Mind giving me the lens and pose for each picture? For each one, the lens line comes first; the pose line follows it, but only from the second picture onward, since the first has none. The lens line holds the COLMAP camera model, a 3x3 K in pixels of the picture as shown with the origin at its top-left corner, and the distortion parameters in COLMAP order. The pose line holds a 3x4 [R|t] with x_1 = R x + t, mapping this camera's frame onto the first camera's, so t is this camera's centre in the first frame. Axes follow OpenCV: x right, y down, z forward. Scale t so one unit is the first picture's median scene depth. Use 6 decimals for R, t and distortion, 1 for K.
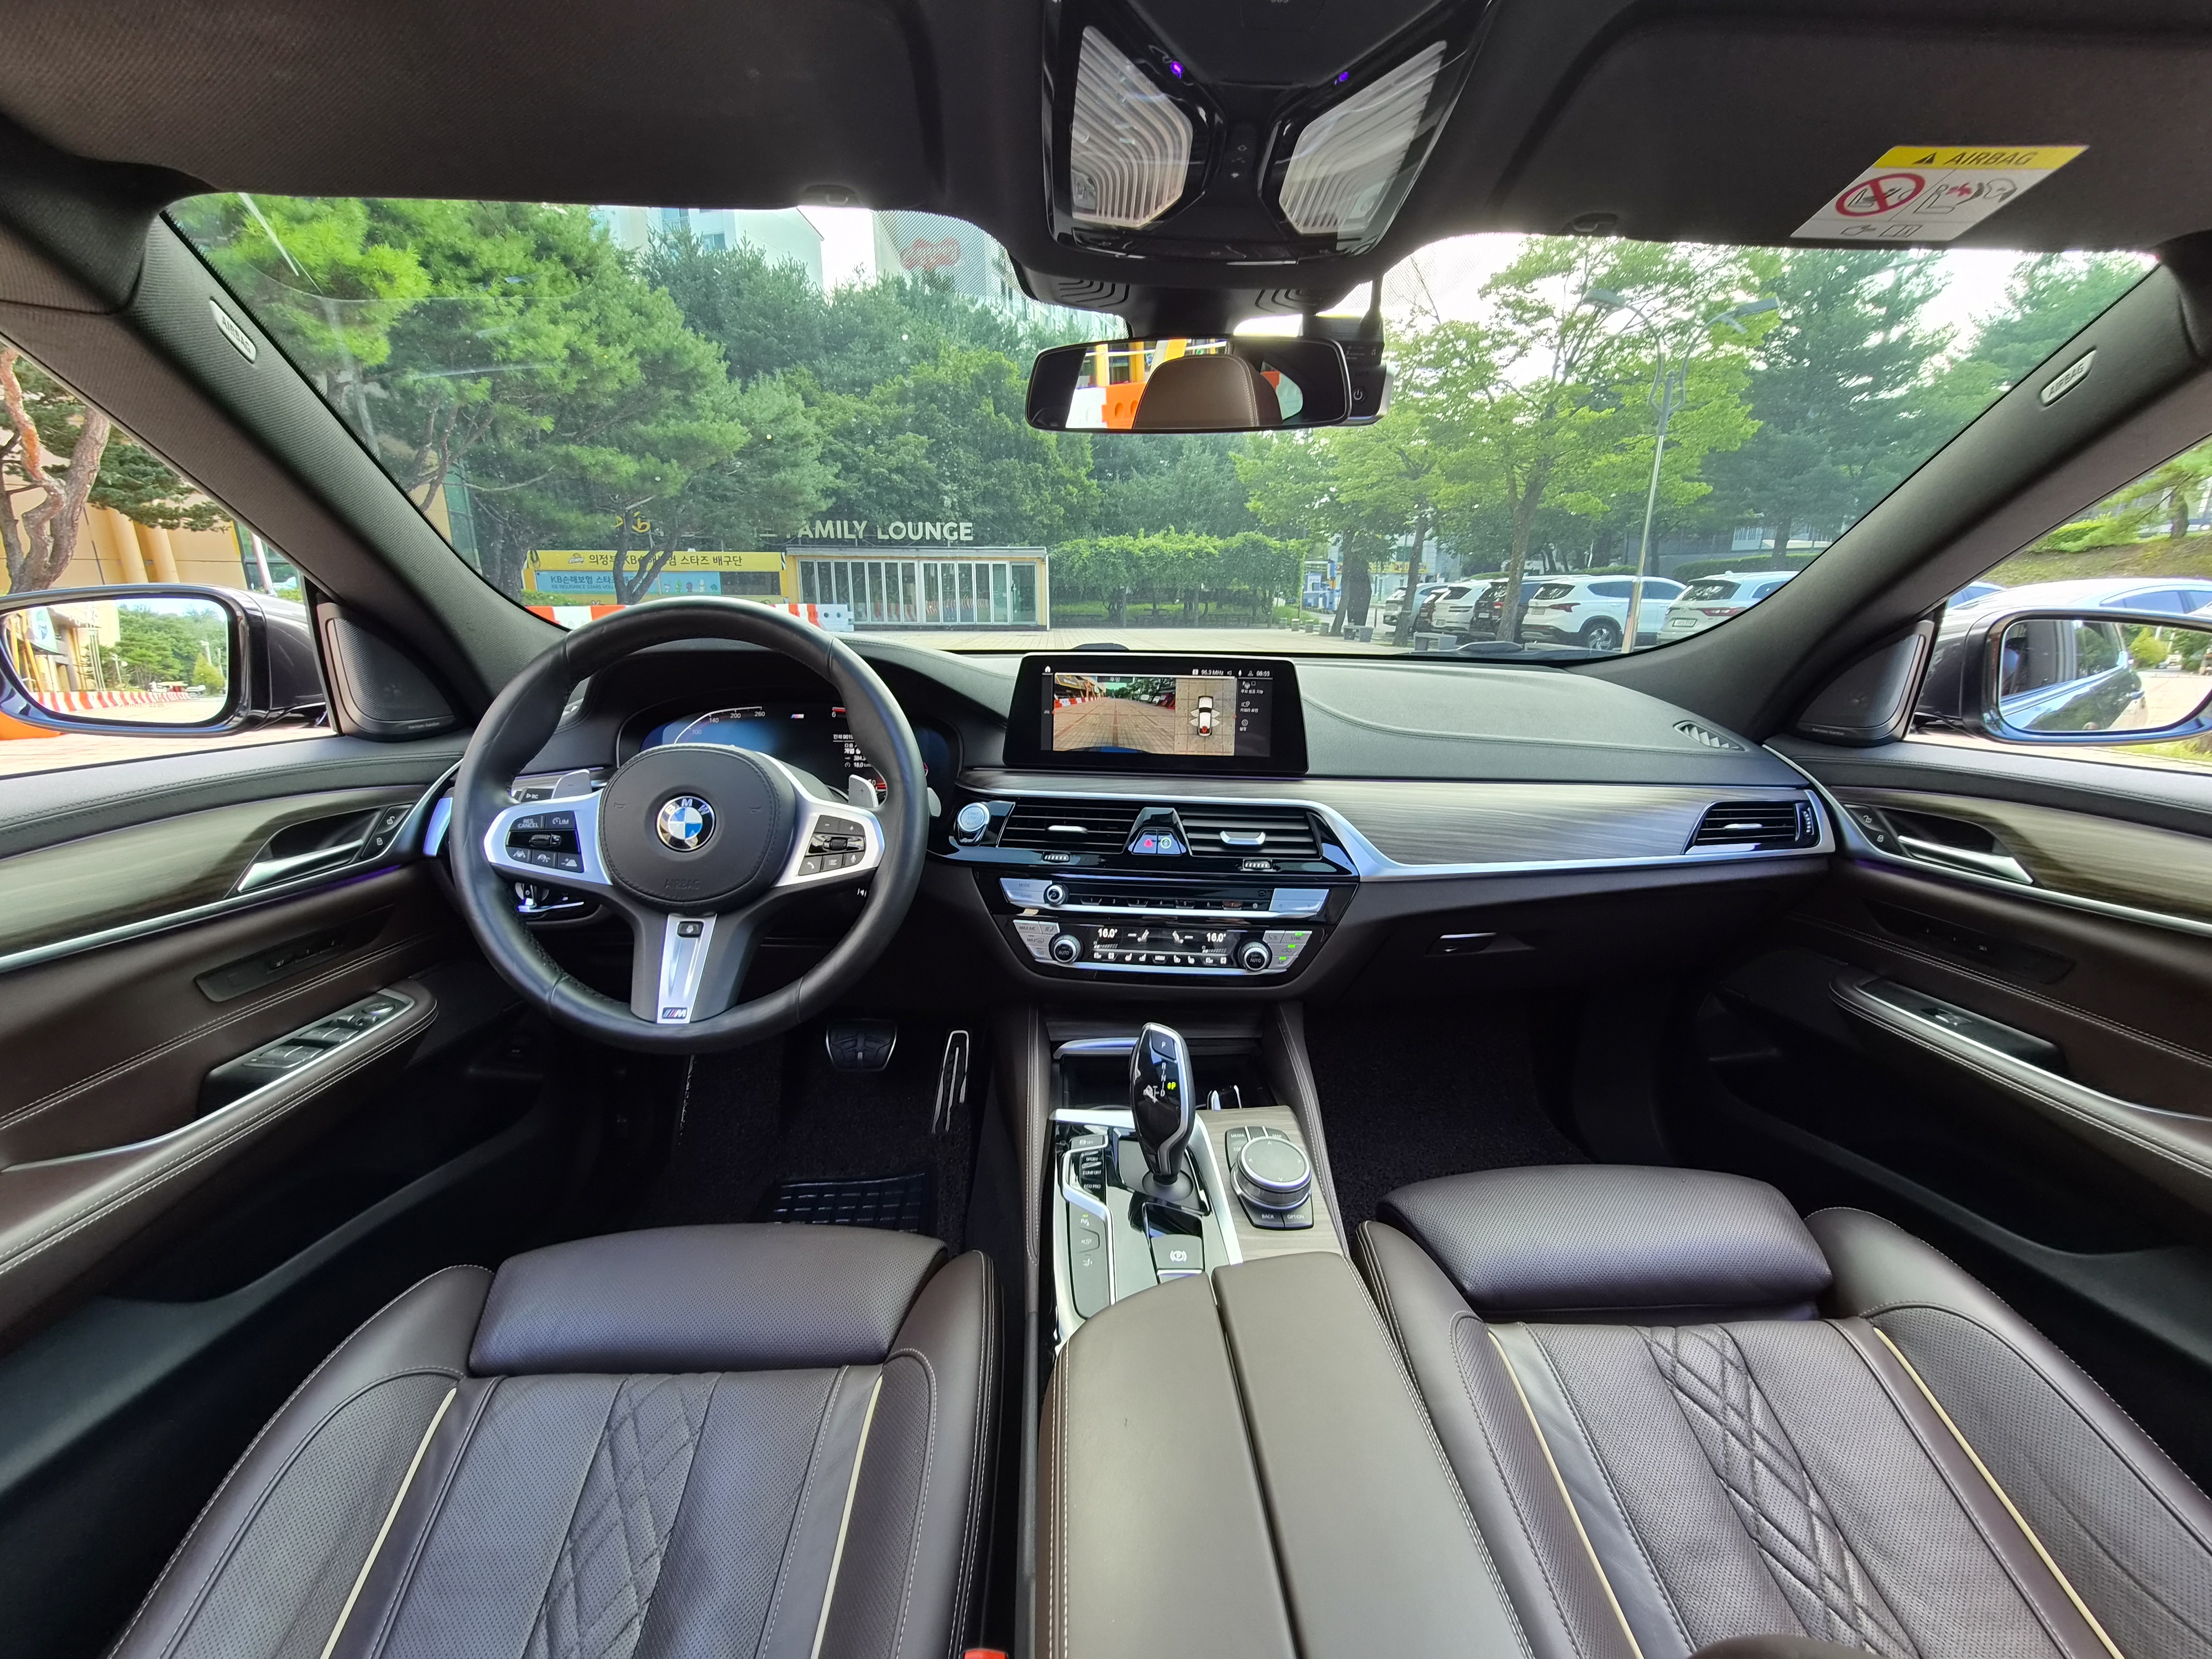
lens RADIAL K [[897.8, 0, 1124.5], [0, 897.8, 831.8], [0, 0, 1]] dist [-0.008064, -0.000059]
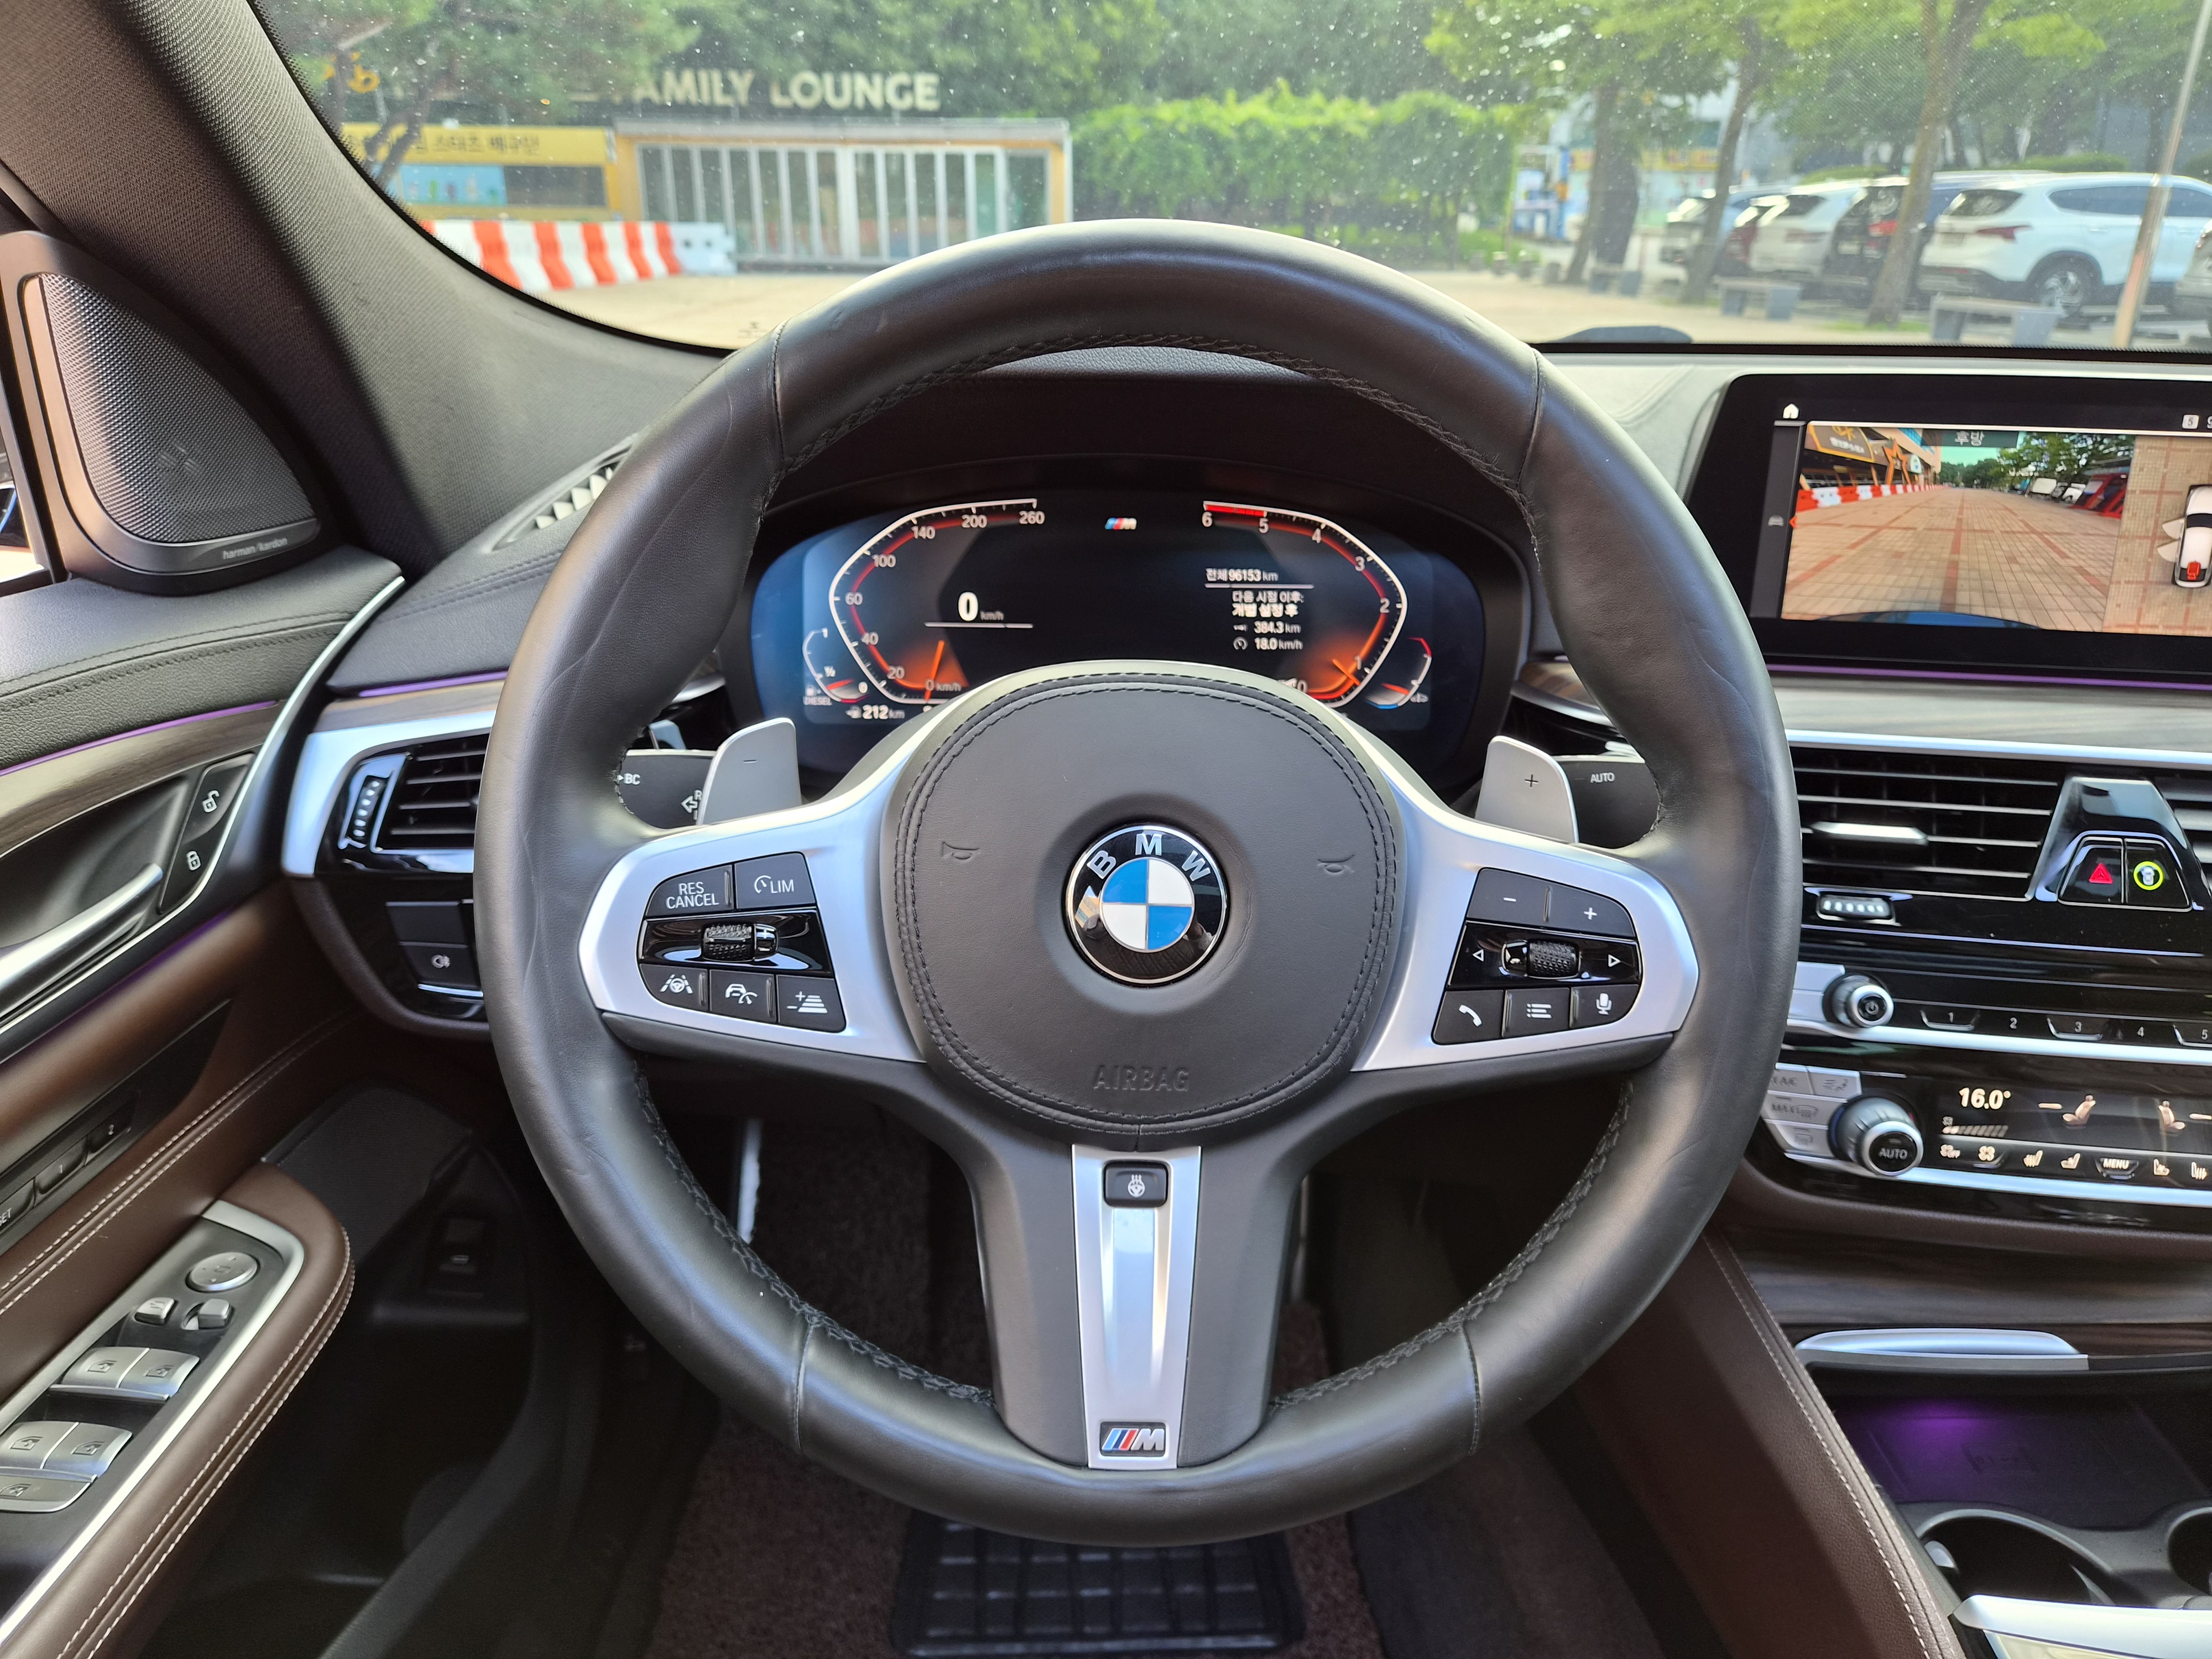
lens RADIAL K [[1478.2, 0, 1130.3], [0, 1478.2, 821.3], [0, 0, 1]] dist [0.030241, -0.030707]
pose [[0.999298, 0.016553, -0.033621, -0.349692], [-0.011967, 0.991140, 0.132282, -0.085588], [0.035513, -0.131787, 0.990642, 0.320146]]
